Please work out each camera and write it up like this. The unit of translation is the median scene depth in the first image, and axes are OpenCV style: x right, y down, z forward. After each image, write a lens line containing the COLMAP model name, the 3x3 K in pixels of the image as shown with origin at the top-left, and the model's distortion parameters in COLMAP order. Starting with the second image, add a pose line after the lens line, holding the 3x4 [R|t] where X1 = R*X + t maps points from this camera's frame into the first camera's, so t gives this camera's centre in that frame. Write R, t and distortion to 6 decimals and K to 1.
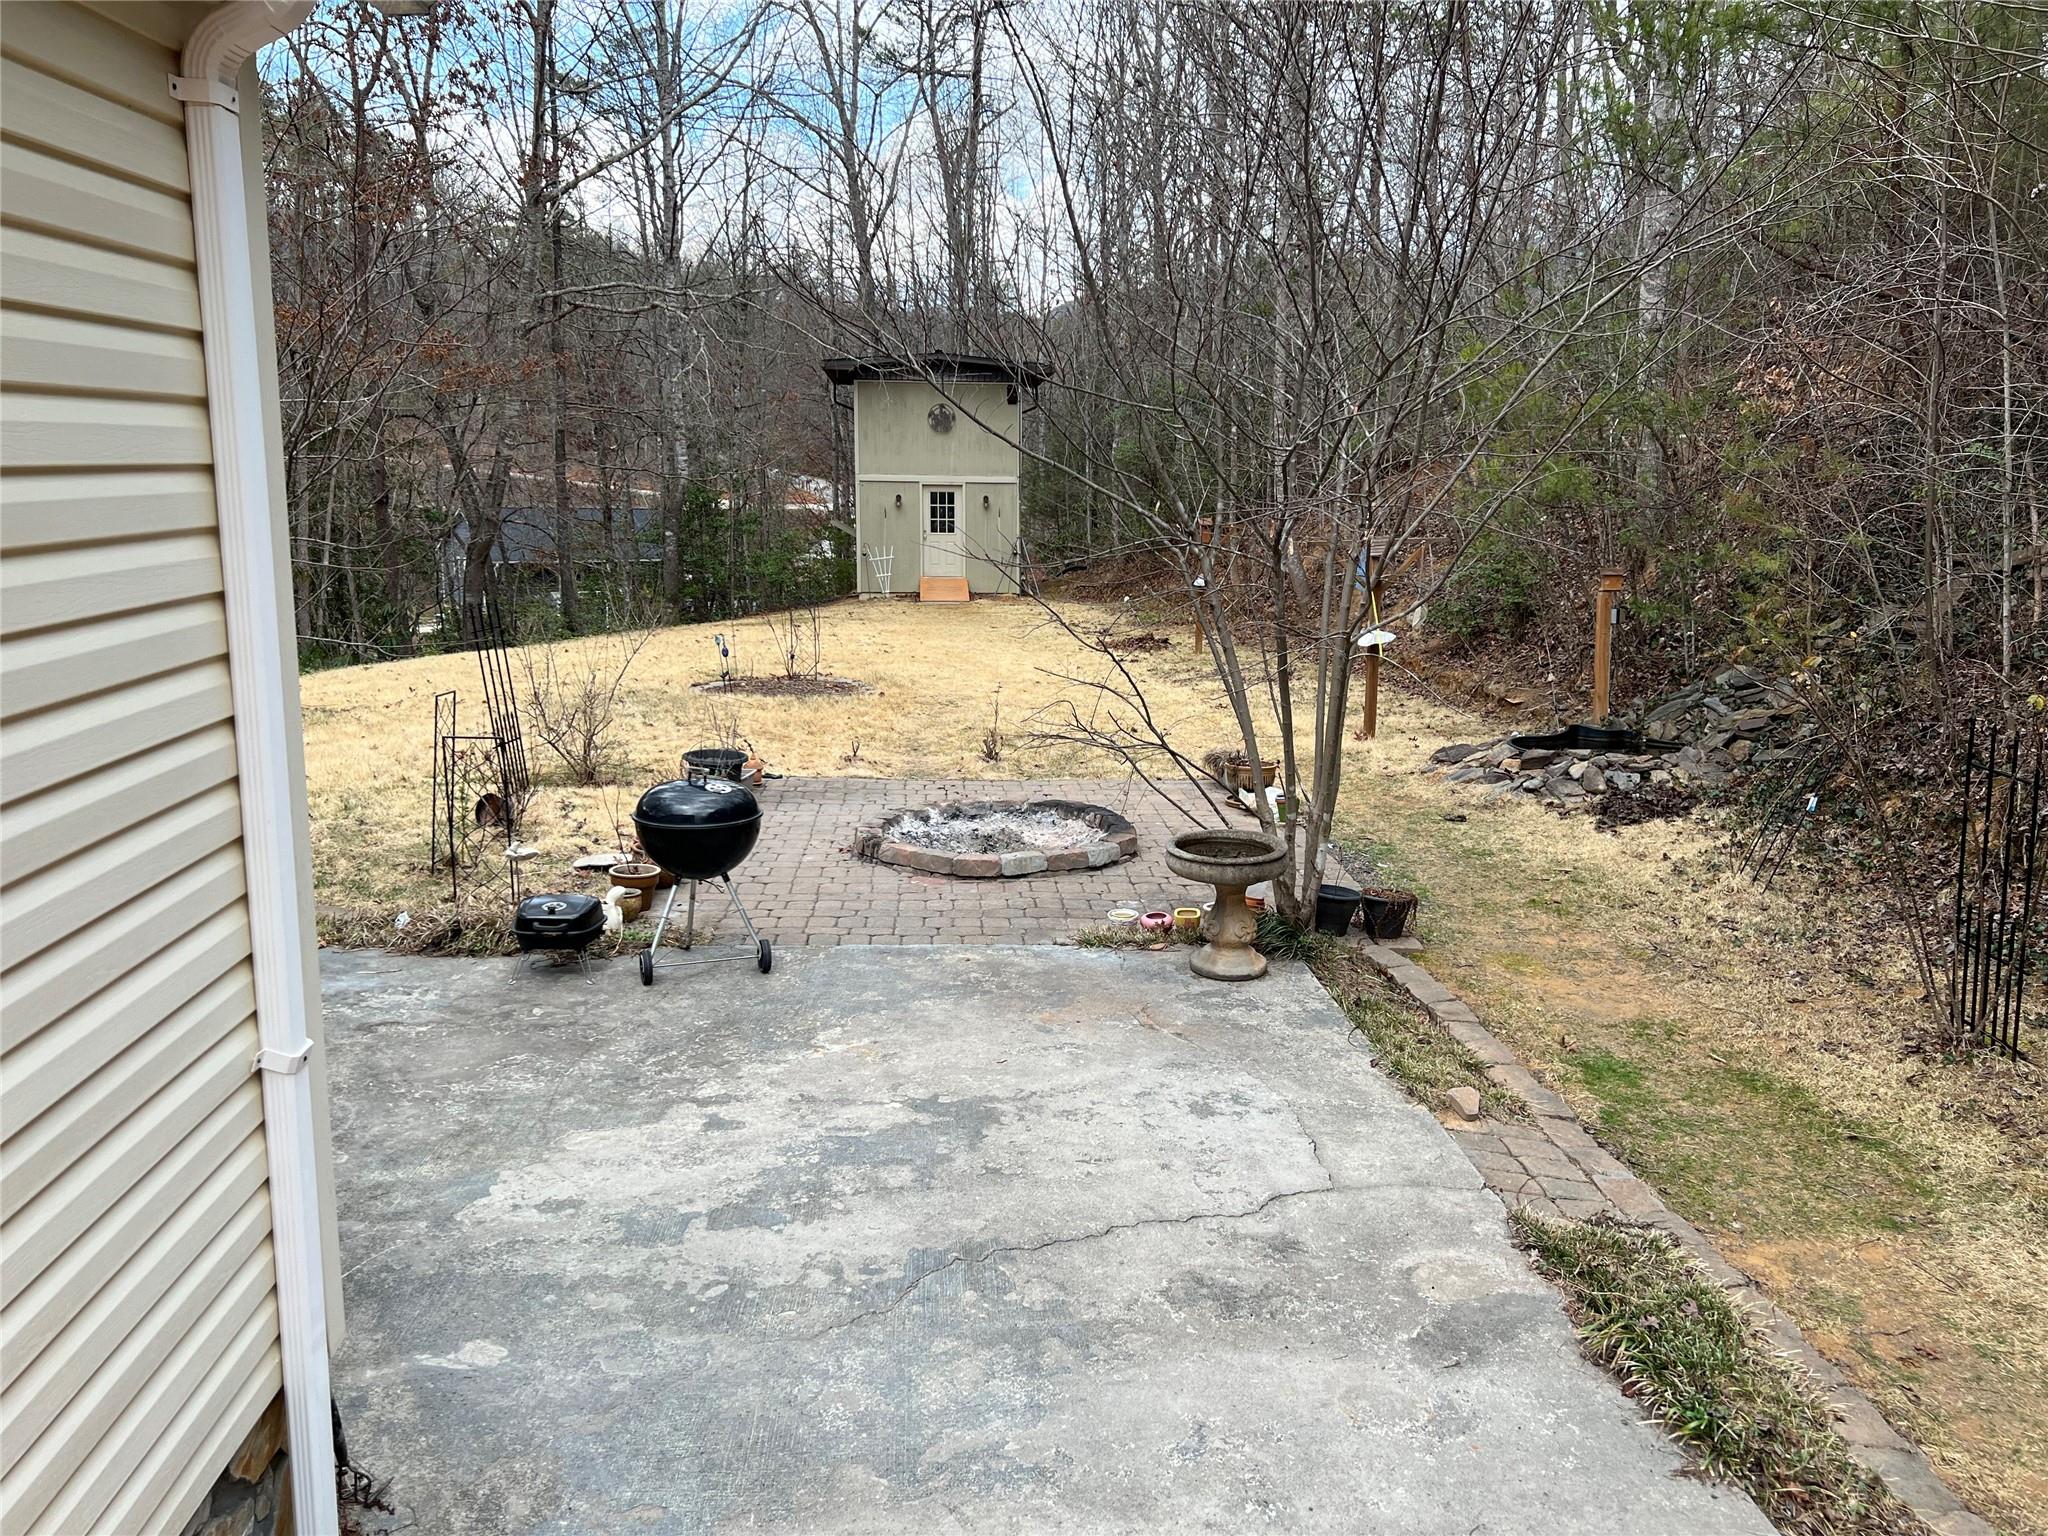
lens RADIAL K [[1536.4, 0, 1018.5], [0, 1536.4, 785.4], [0, 0, 1]] dist [0.048216, -0.053454]
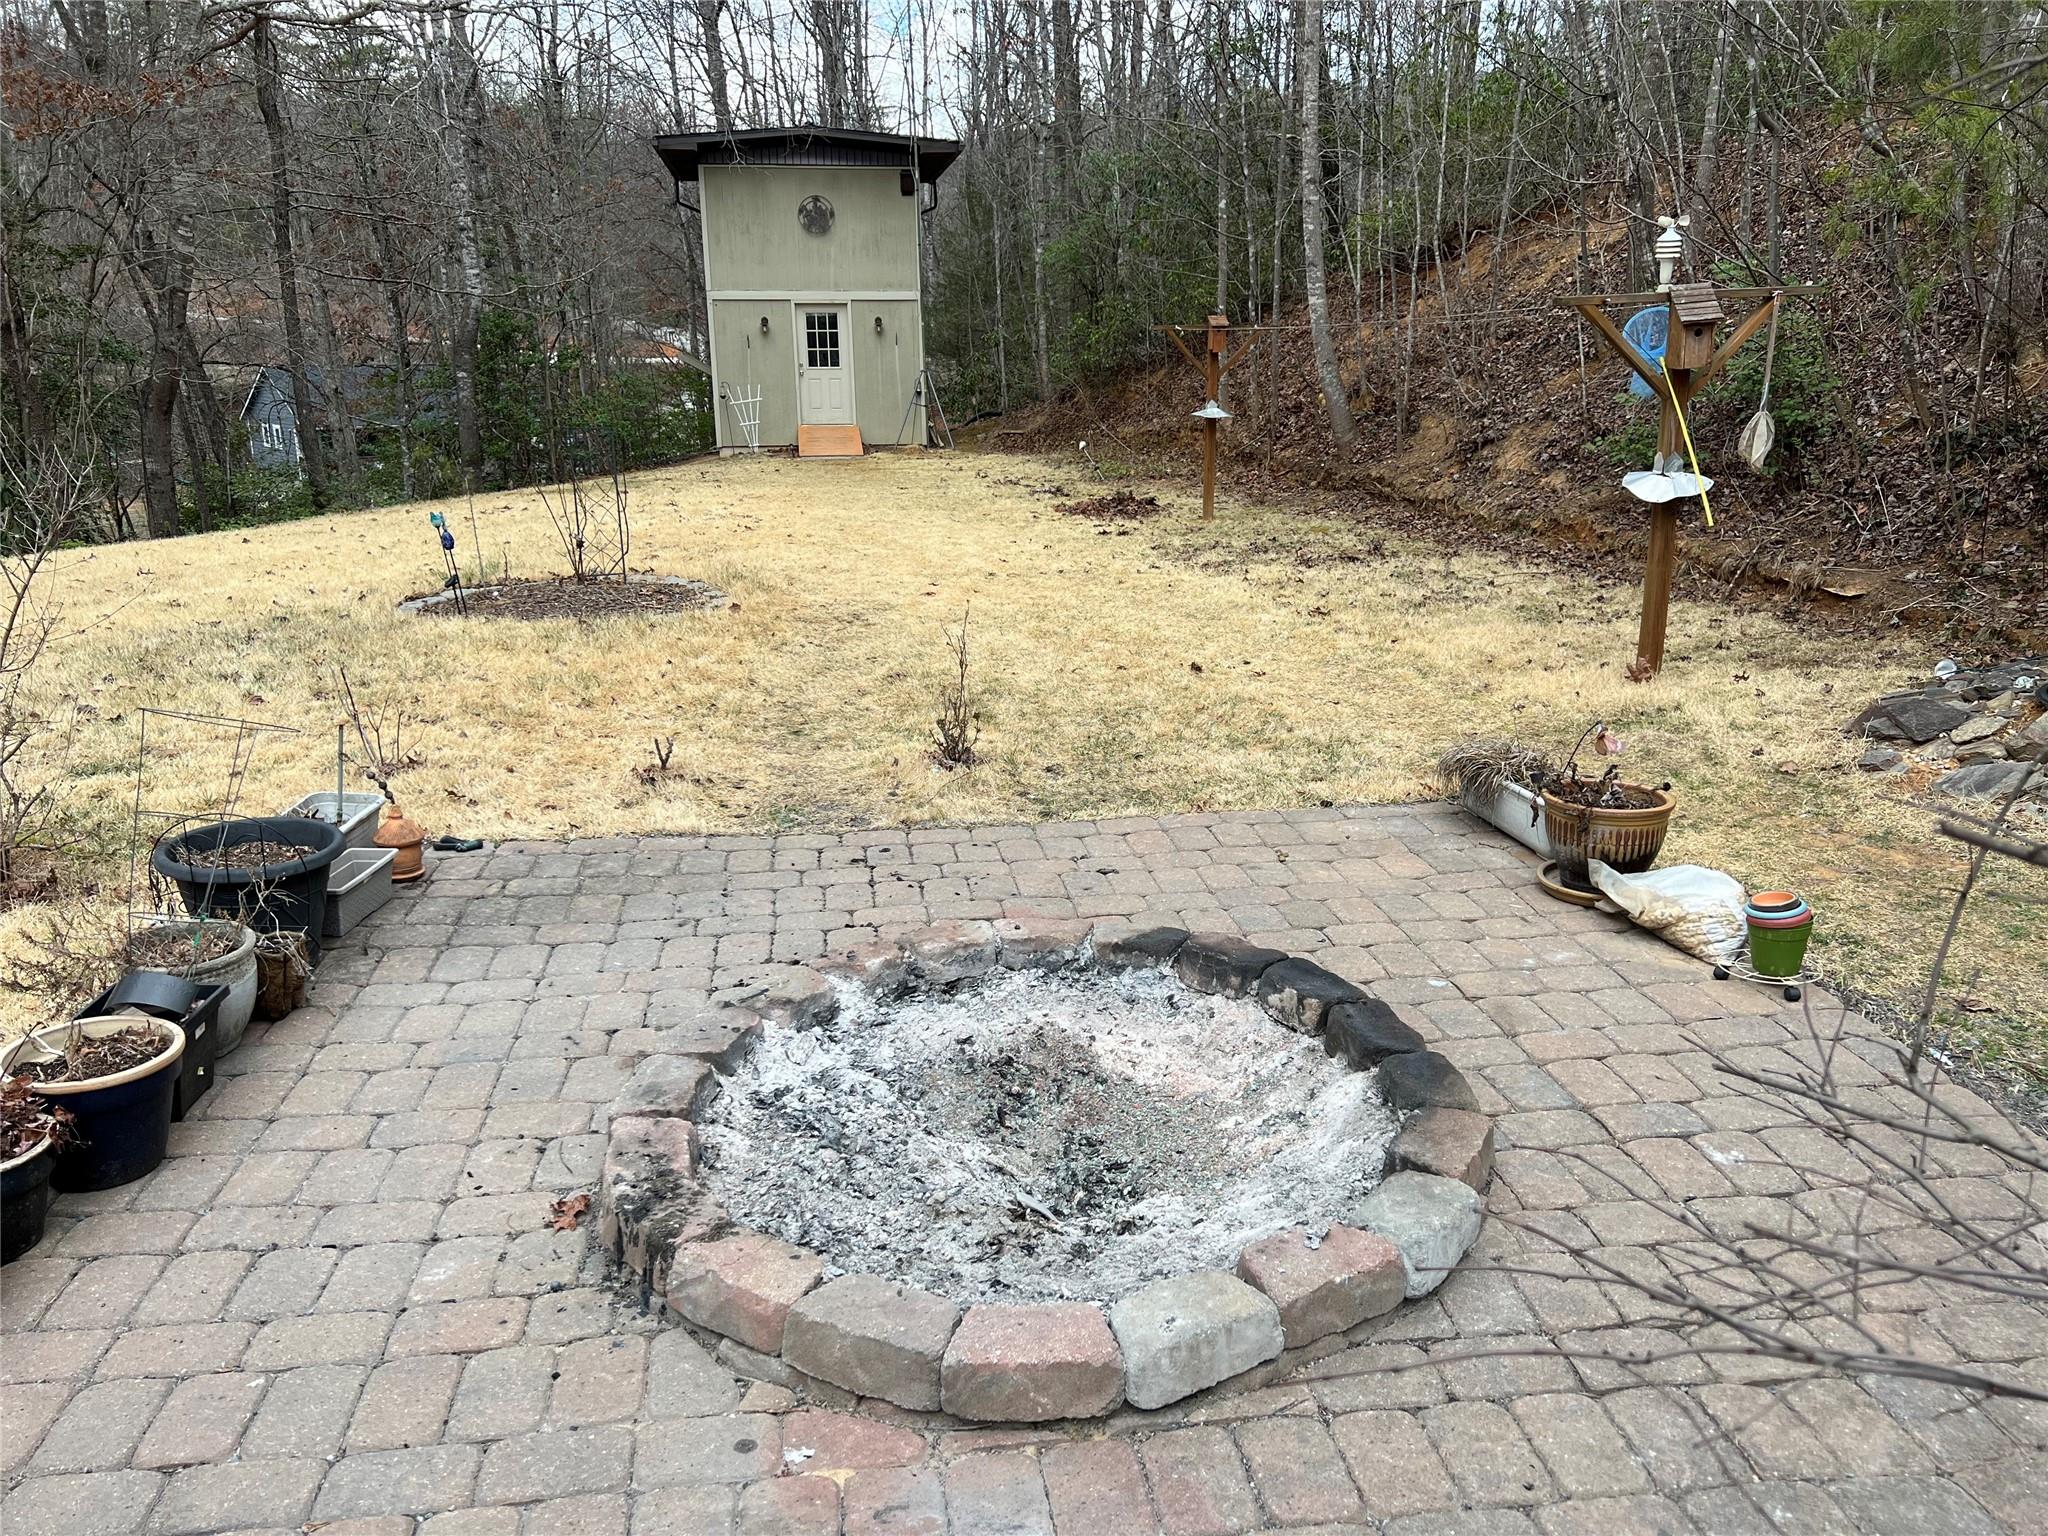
lens RADIAL K [[1536.4, 0, 1044.6], [0, 1536.4, 773.5], [0, 0, 1]] dist [0.048216, -0.053454]
pose [[0.995721, -0.039890, 0.083360, -0.021593], [0.033056, 0.996099, 0.081822, -0.036778], [-0.086299, -0.078717, 0.993155, 0.370987]]
